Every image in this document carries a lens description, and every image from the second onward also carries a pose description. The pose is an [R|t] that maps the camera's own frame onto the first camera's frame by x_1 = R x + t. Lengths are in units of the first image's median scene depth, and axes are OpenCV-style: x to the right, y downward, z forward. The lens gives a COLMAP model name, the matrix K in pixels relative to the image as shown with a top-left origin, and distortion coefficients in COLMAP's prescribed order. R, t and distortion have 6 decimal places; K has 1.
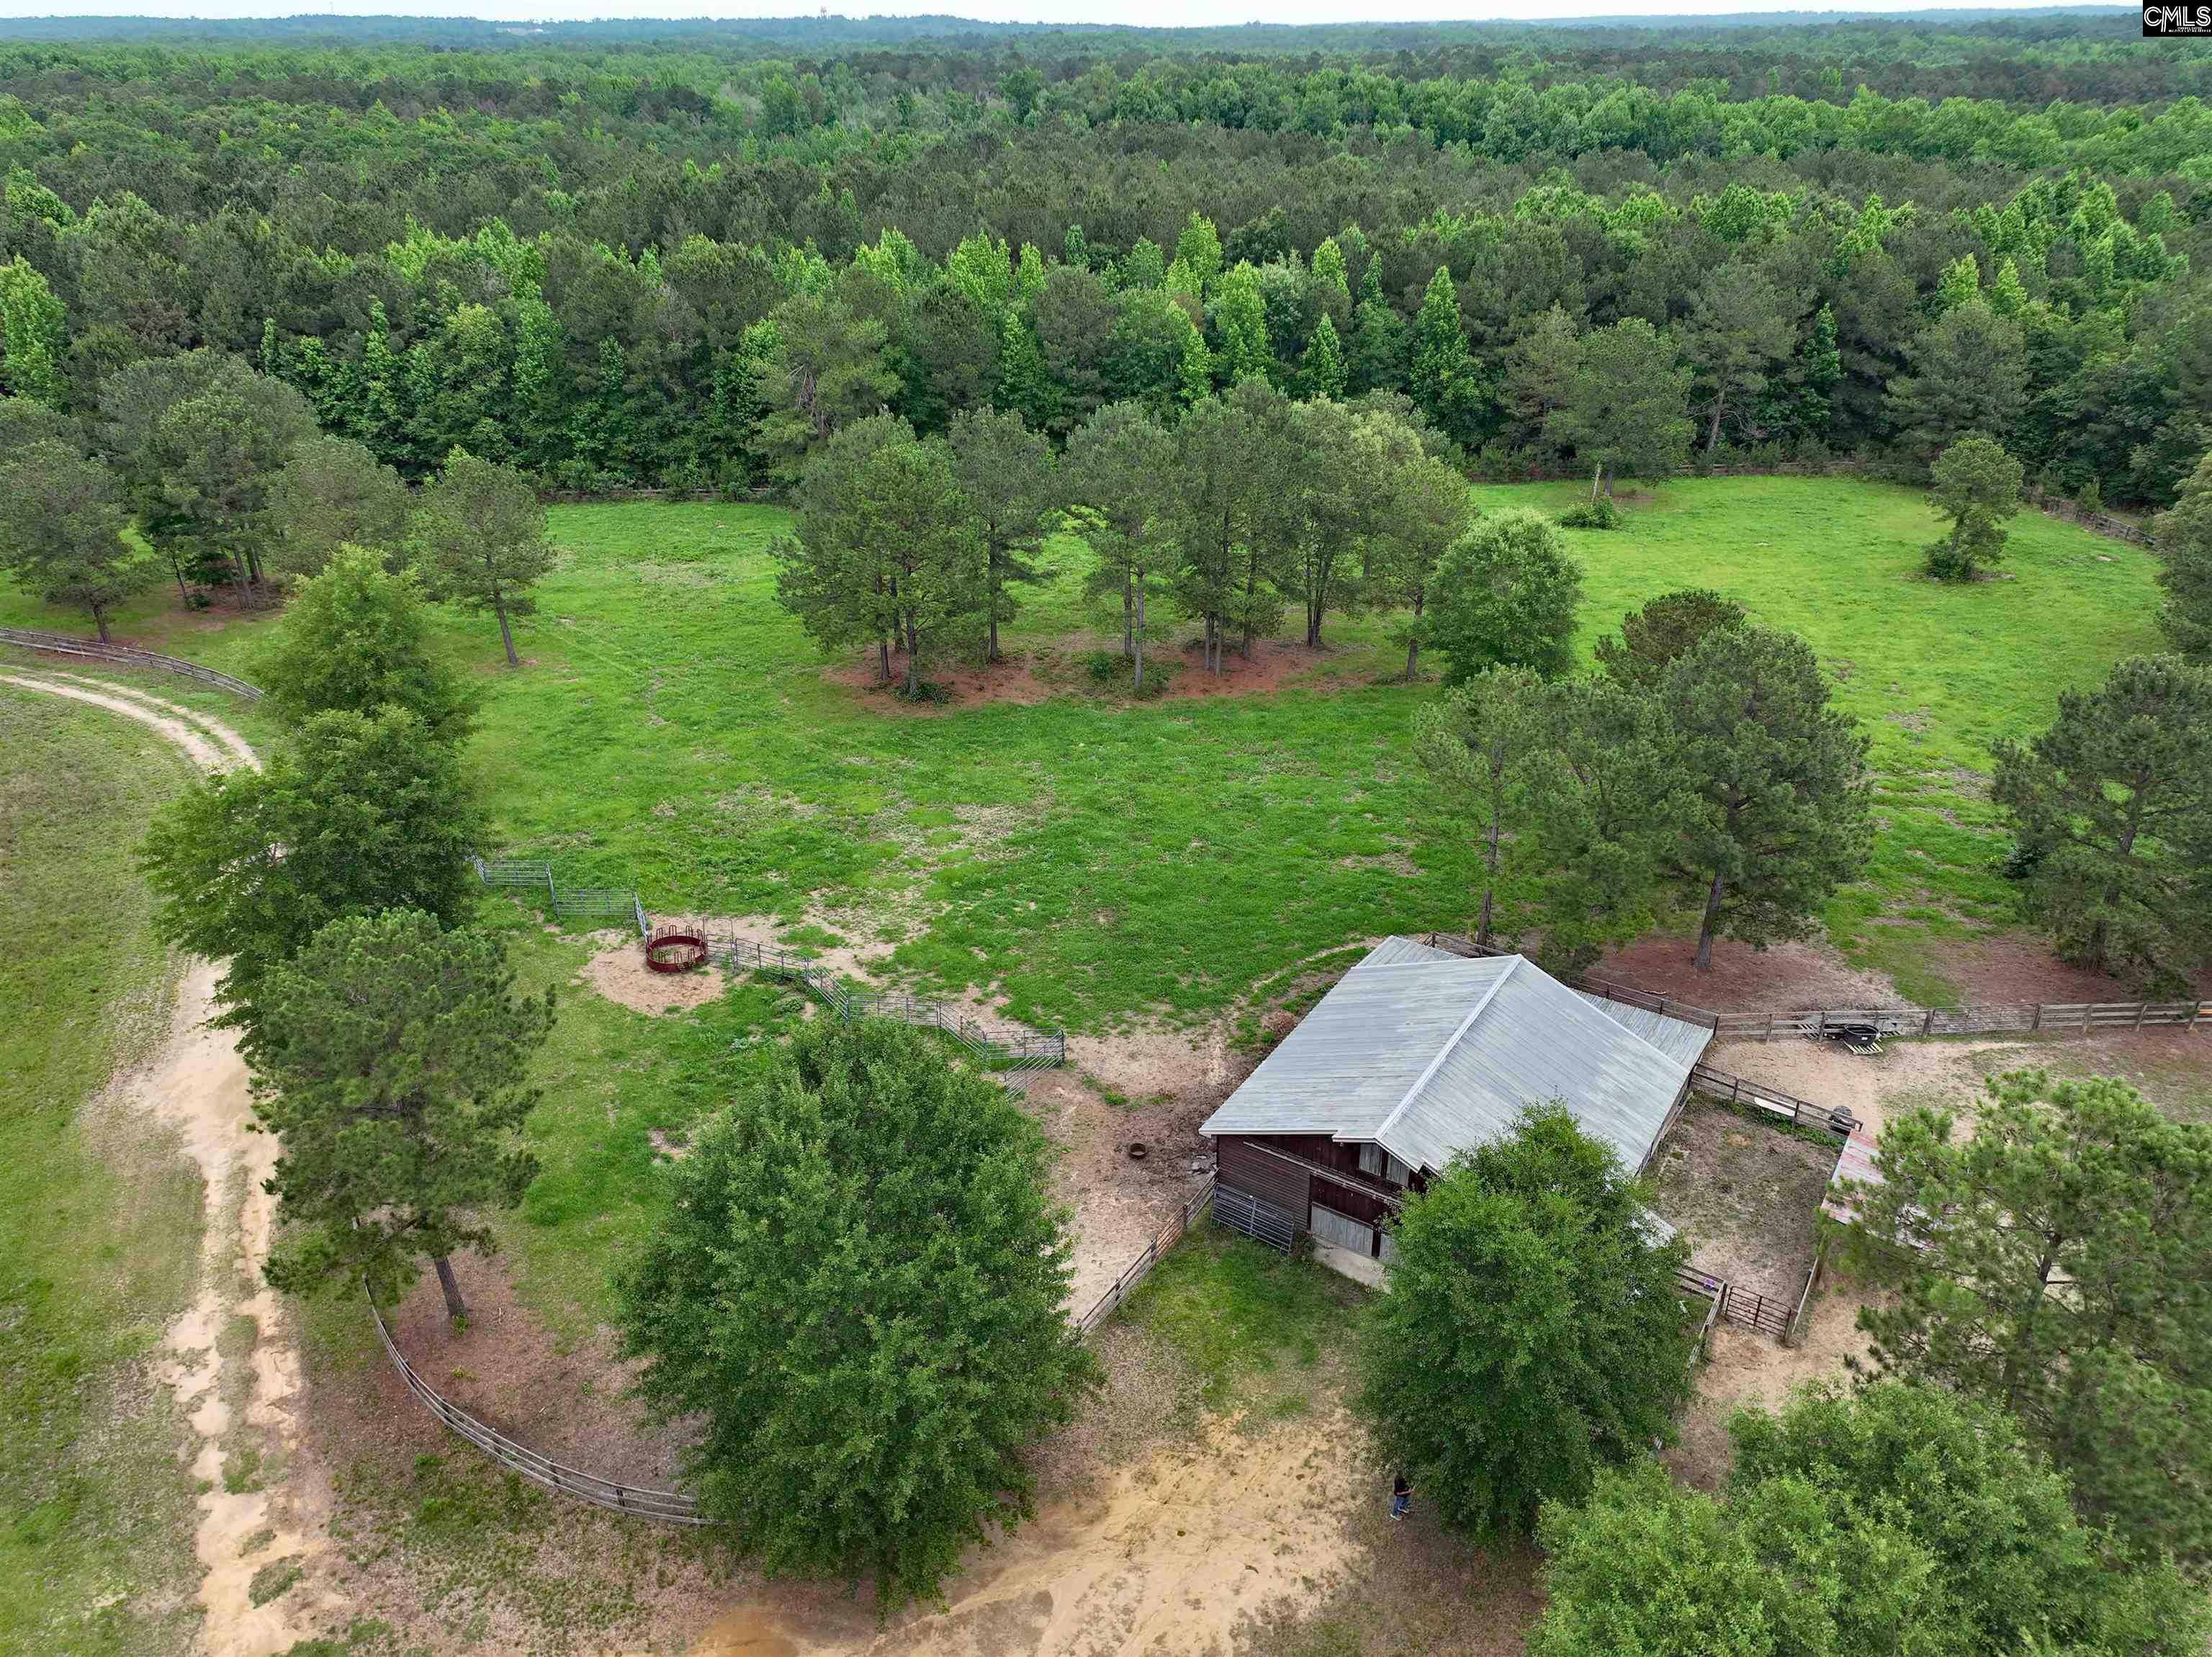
lens RADIAL K [[1548.5, 0, 1101.9], [0, 1548.5, 834.1], [0, 0, 1]] dist [-0.002694, 0.022077]
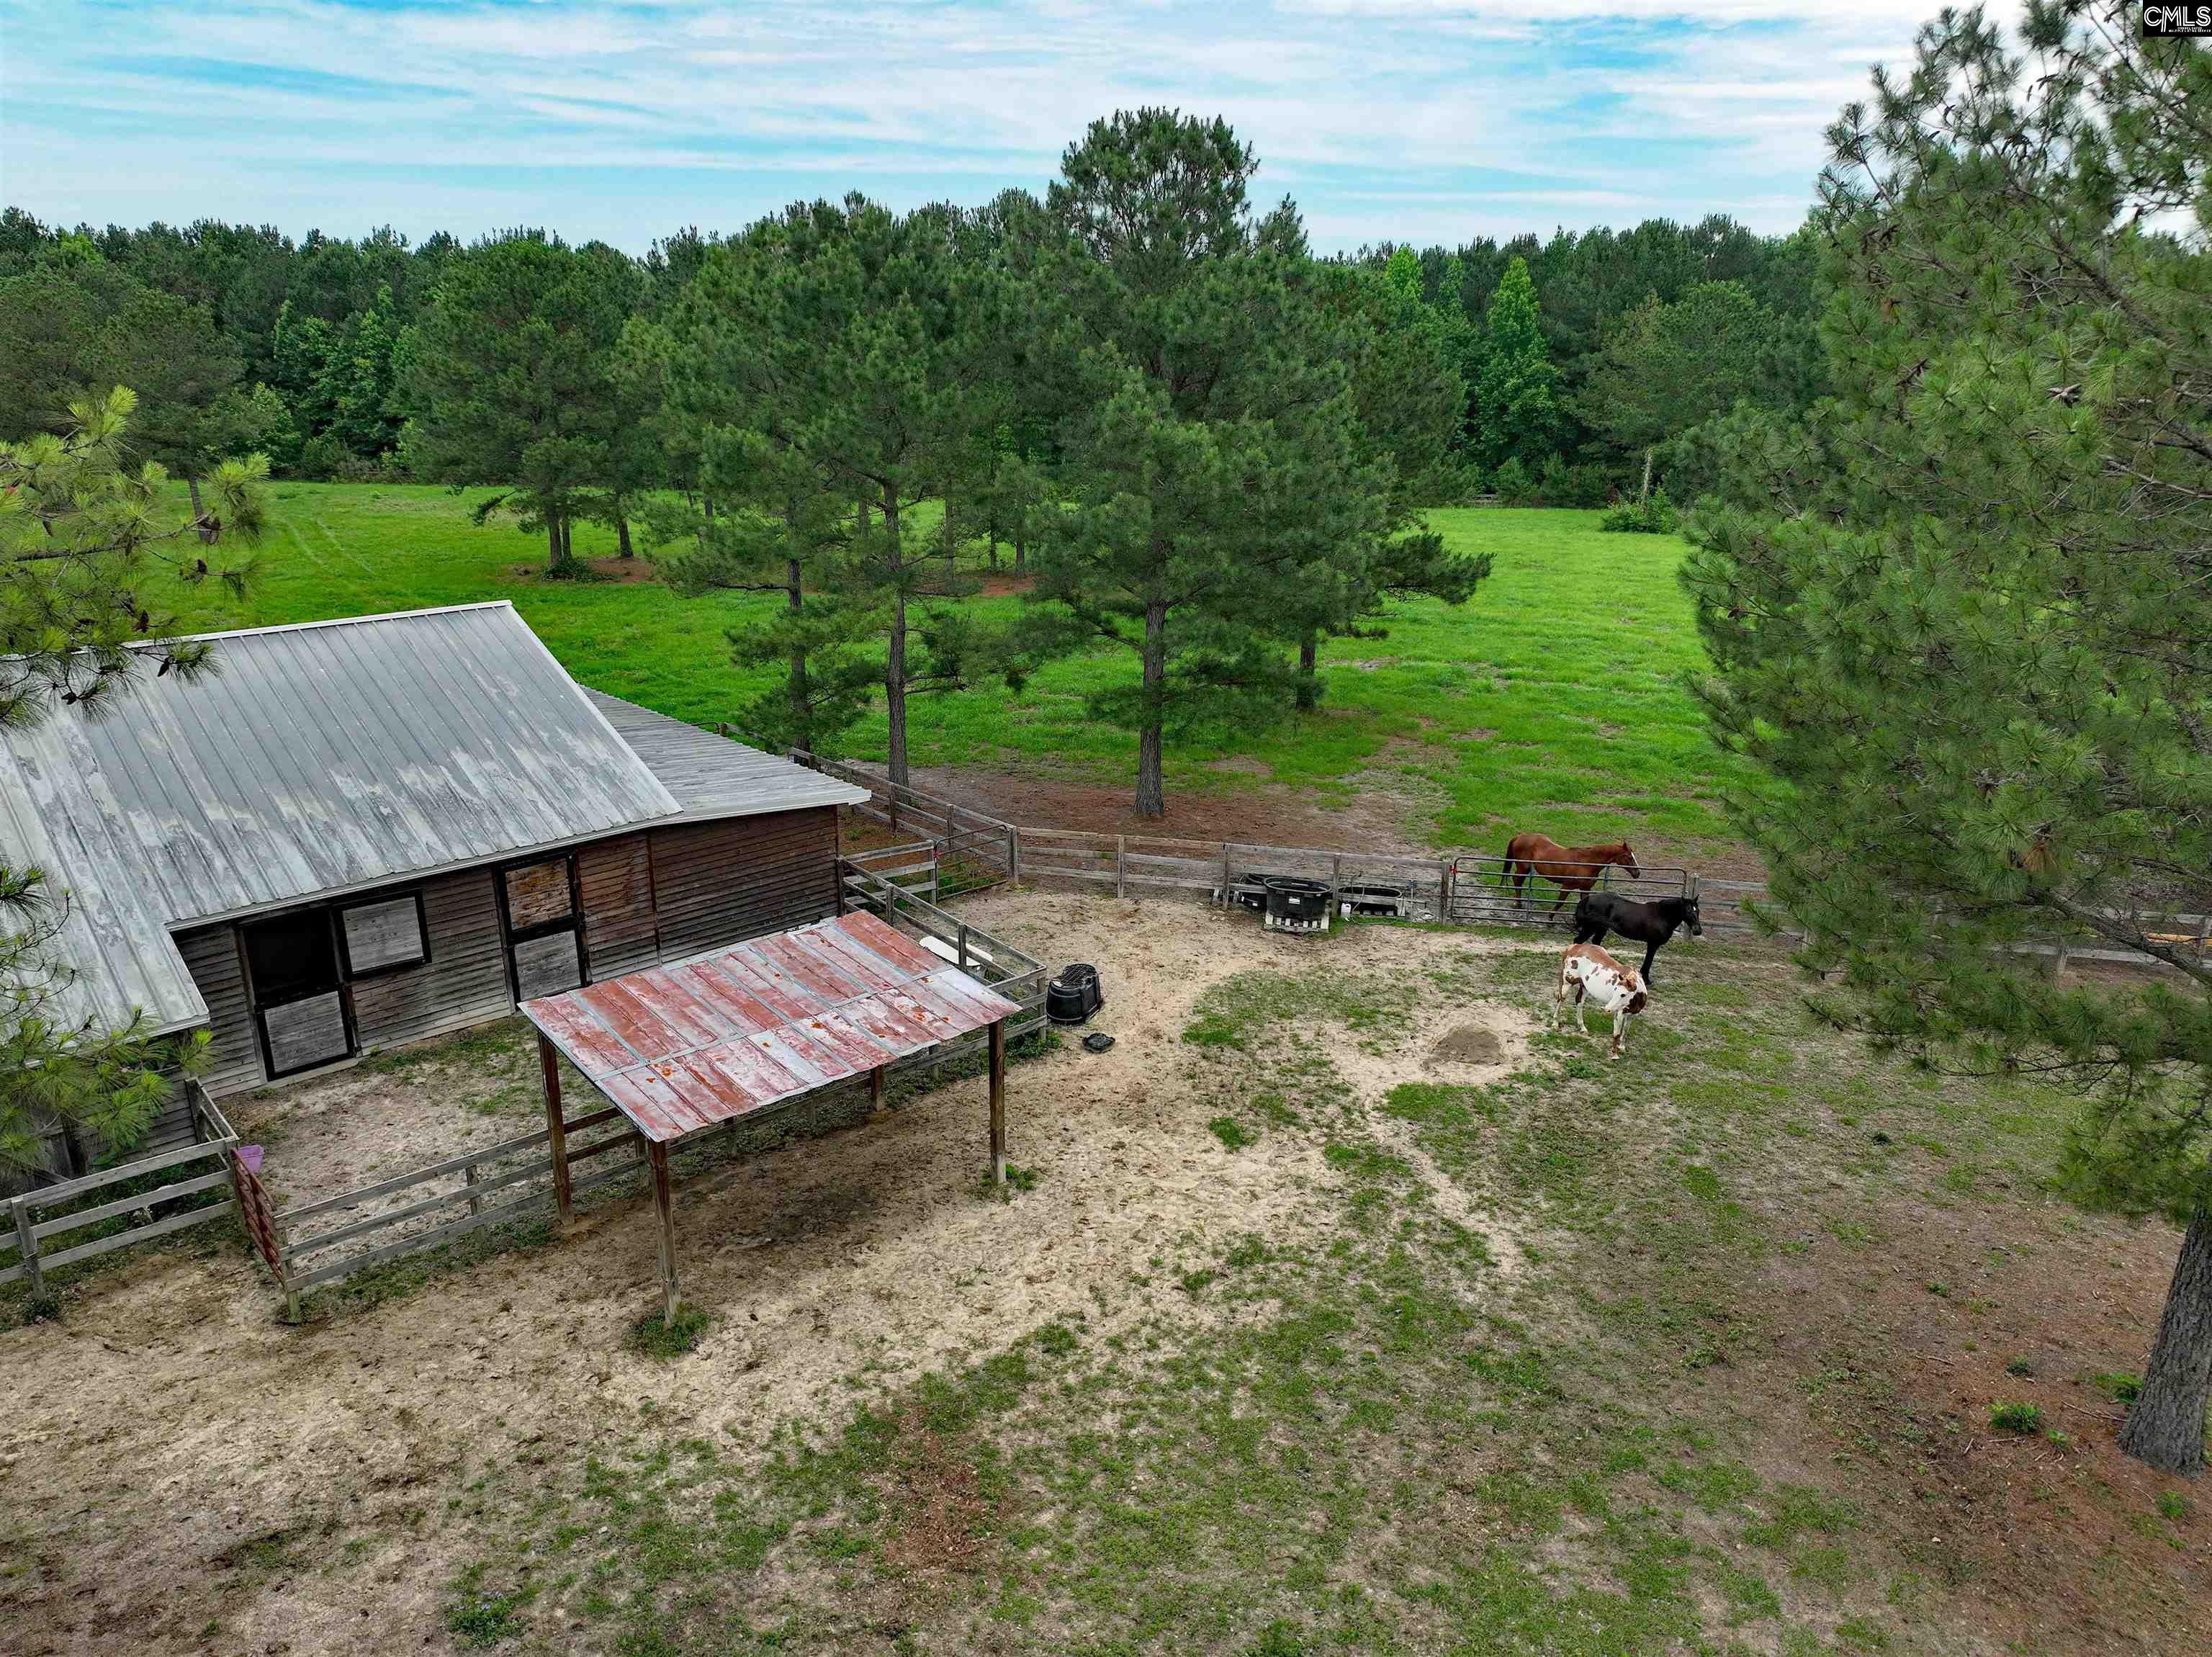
lens RADIAL K [[1548.5, 0, 1108.8], [0, 1548.5, 830.2], [0, 0, 1]] dist [-0.002694, 0.022077]
pose [[0.968212, 0.086059, -0.234859, 0.234411], [-0.122781, 0.981562, -0.146494, 0.080840], [0.217921, 0.170673, 0.960927, 0.219347]]
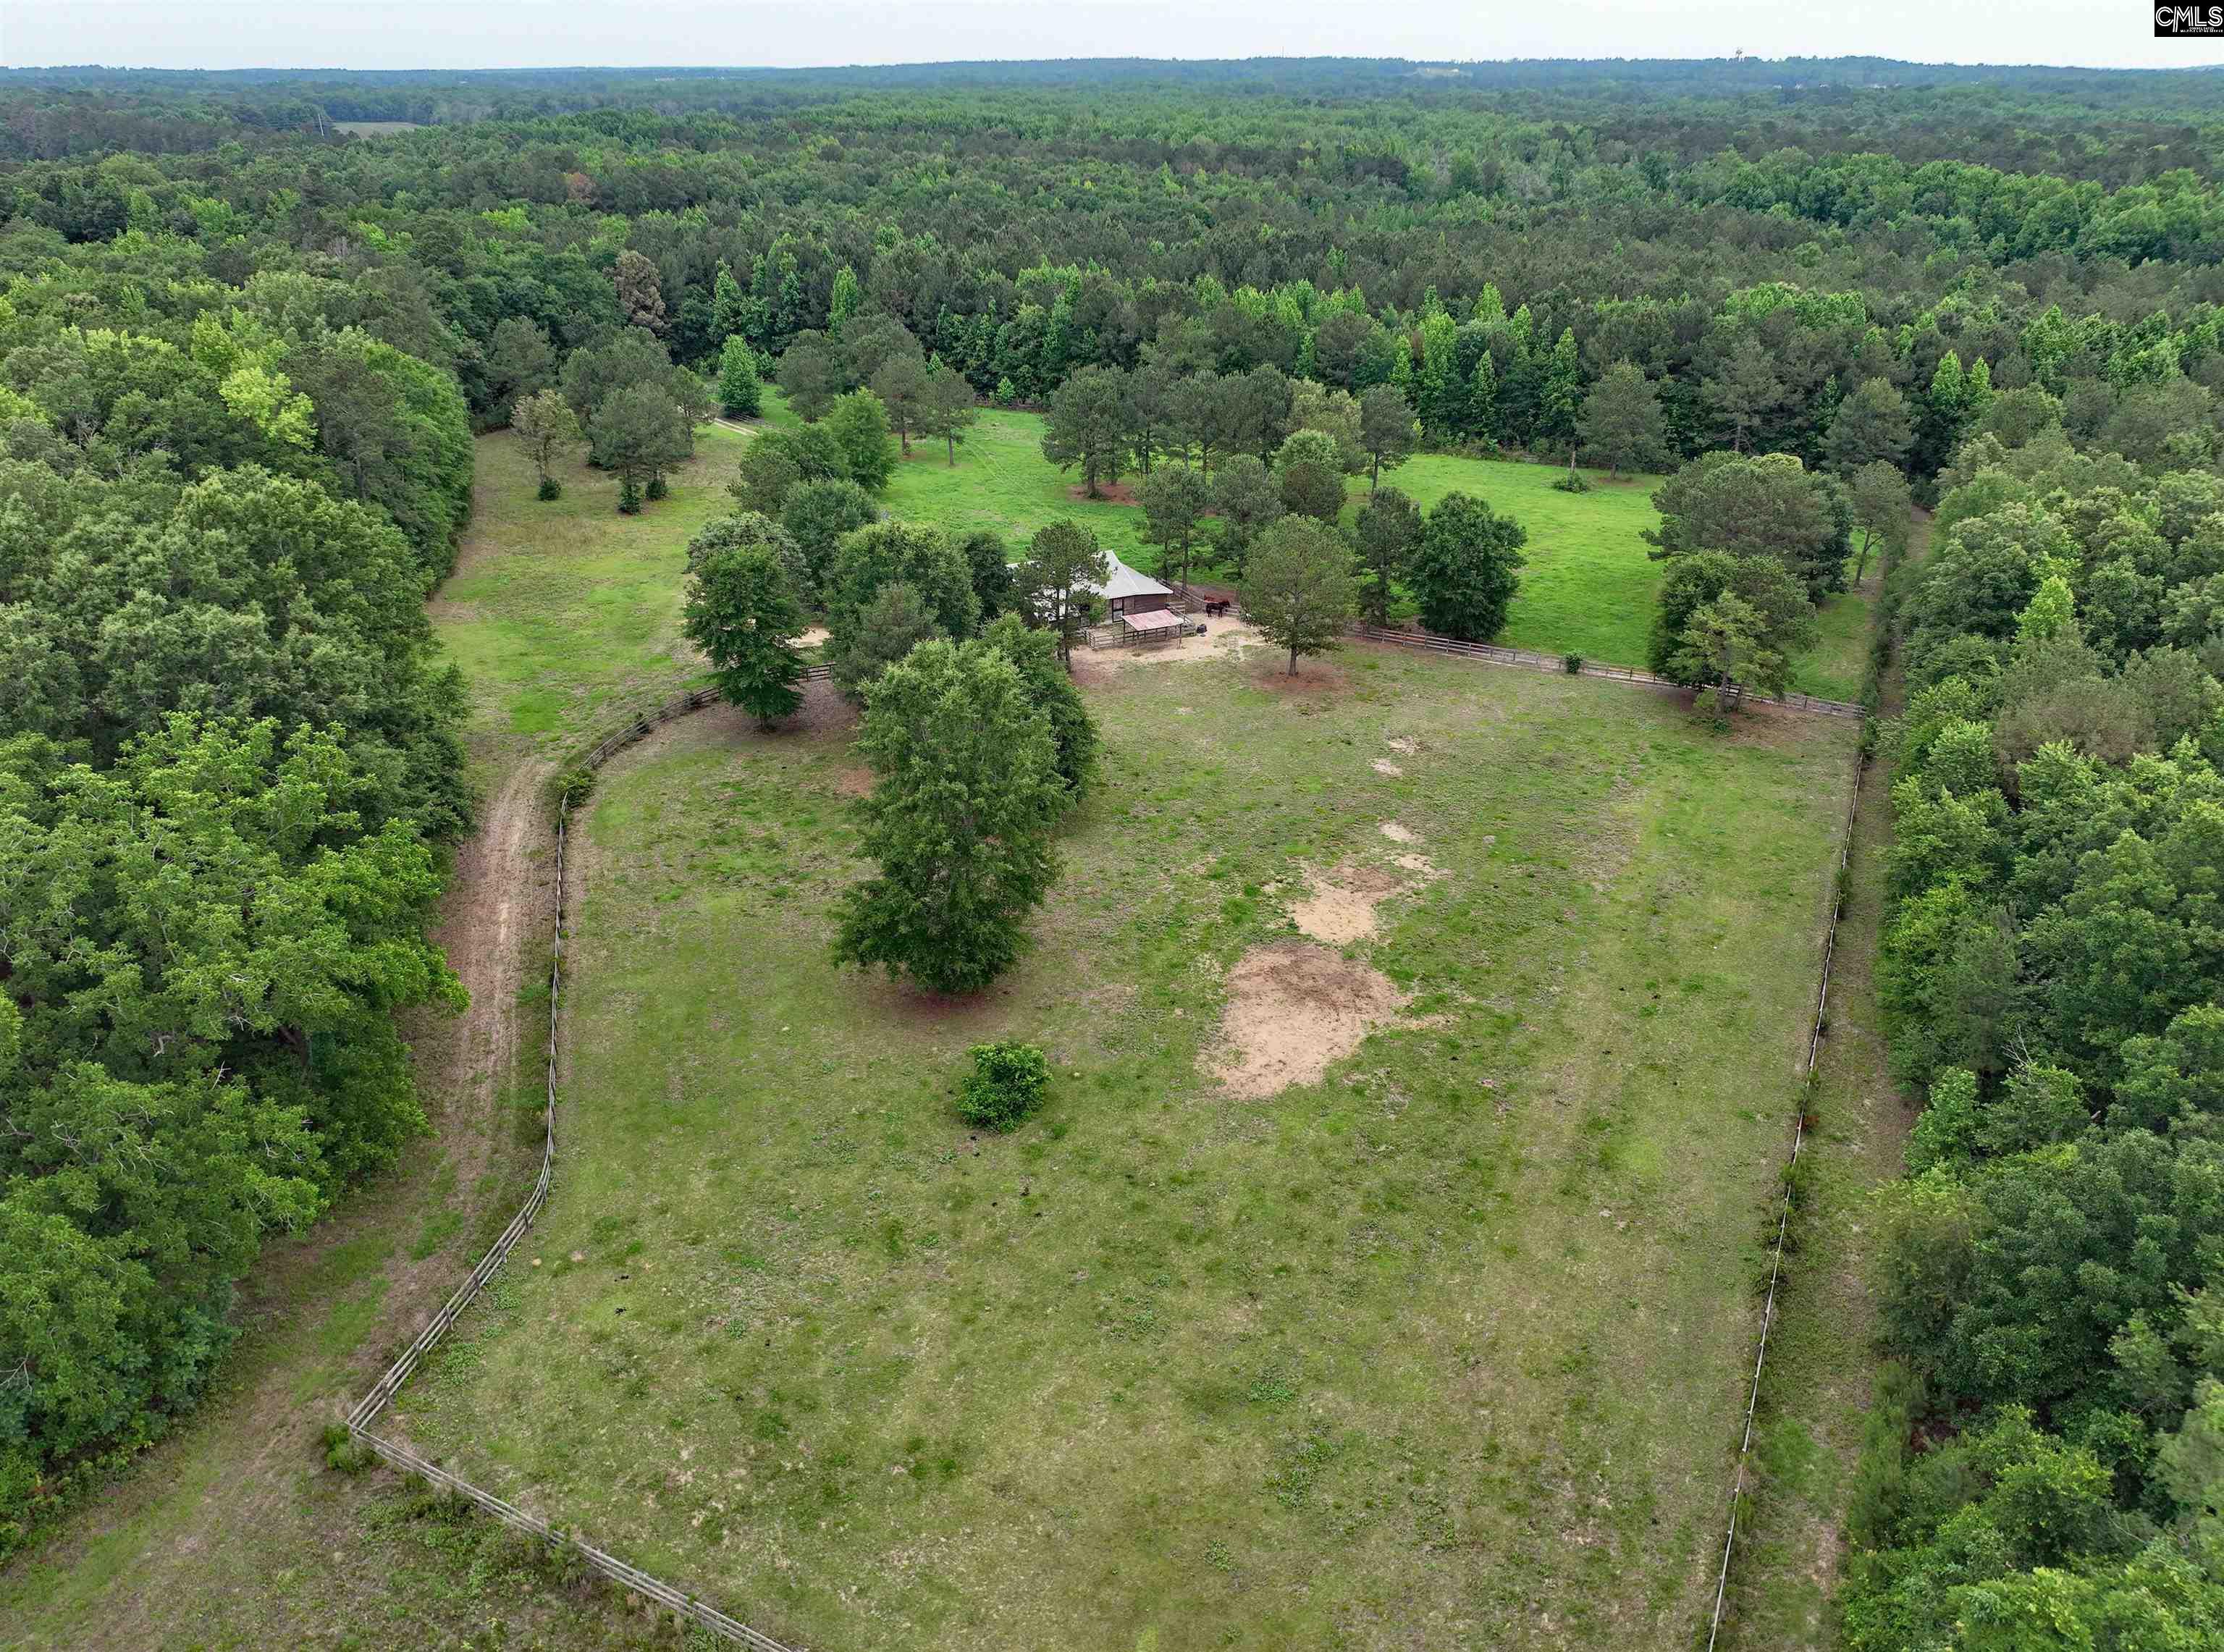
lens RADIAL K [[1556.8, 0, 1116.8], [0, 1556.8, 822.5], [0, 0, 1]] dist [-0.002694, 0.022077]
pose [[0.870083, 0.221935, -0.440114, 0.645149], [-0.233344, 0.971967, 0.028823, 0.187907], [0.434174, 0.077619, 0.897479, -0.593317]]
